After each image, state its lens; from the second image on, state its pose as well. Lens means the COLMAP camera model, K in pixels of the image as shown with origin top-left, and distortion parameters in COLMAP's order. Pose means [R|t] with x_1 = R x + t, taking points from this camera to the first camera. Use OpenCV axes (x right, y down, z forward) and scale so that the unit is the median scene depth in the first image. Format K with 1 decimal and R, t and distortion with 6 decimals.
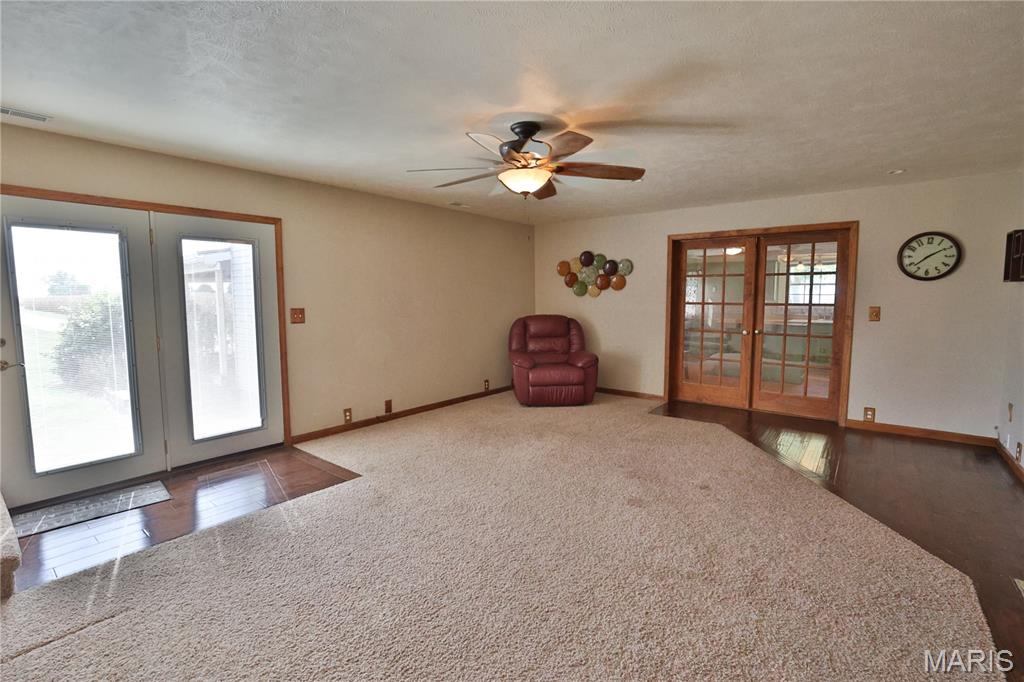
lens RADIAL K [[467.8, 0, 505.6], [0, 467.8, 337.6], [0, 0, 1]] dist [-0.042613, 0.016506]
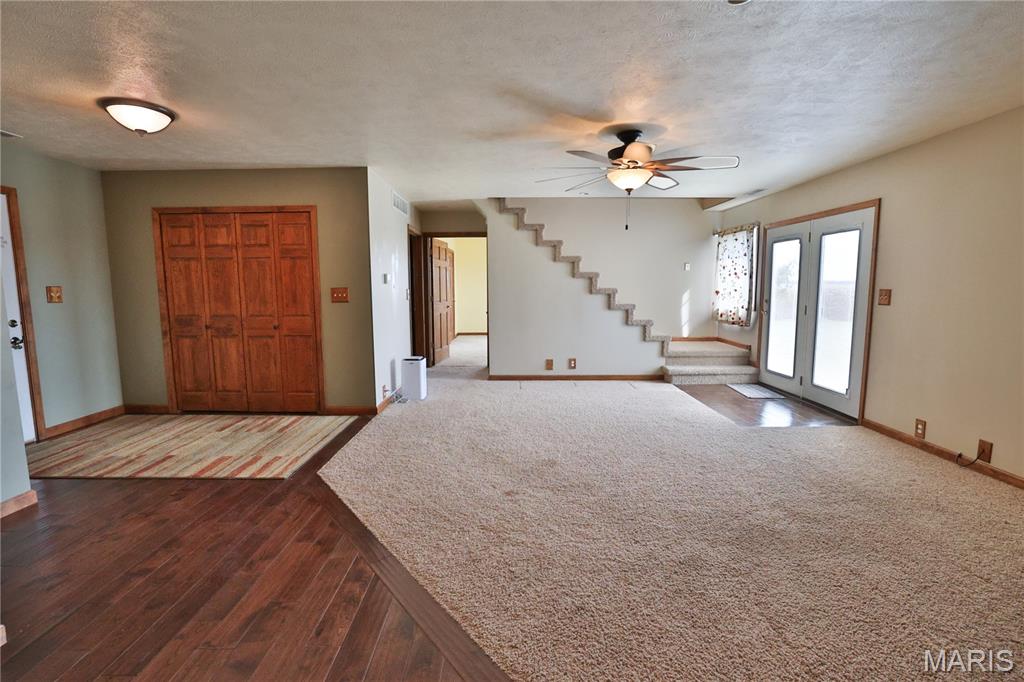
lens RADIAL K [[467.8, 0, 510.3], [0, 467.8, 342.8], [0, 0, 1]] dist [-0.042613, 0.016506]
pose [[-0.780069, 0.083124, -0.620147, 0.749624], [-0.046187, 0.980782, 0.189560, -0.099393], [0.623986, 0.176513, -0.761239, 1.275651]]
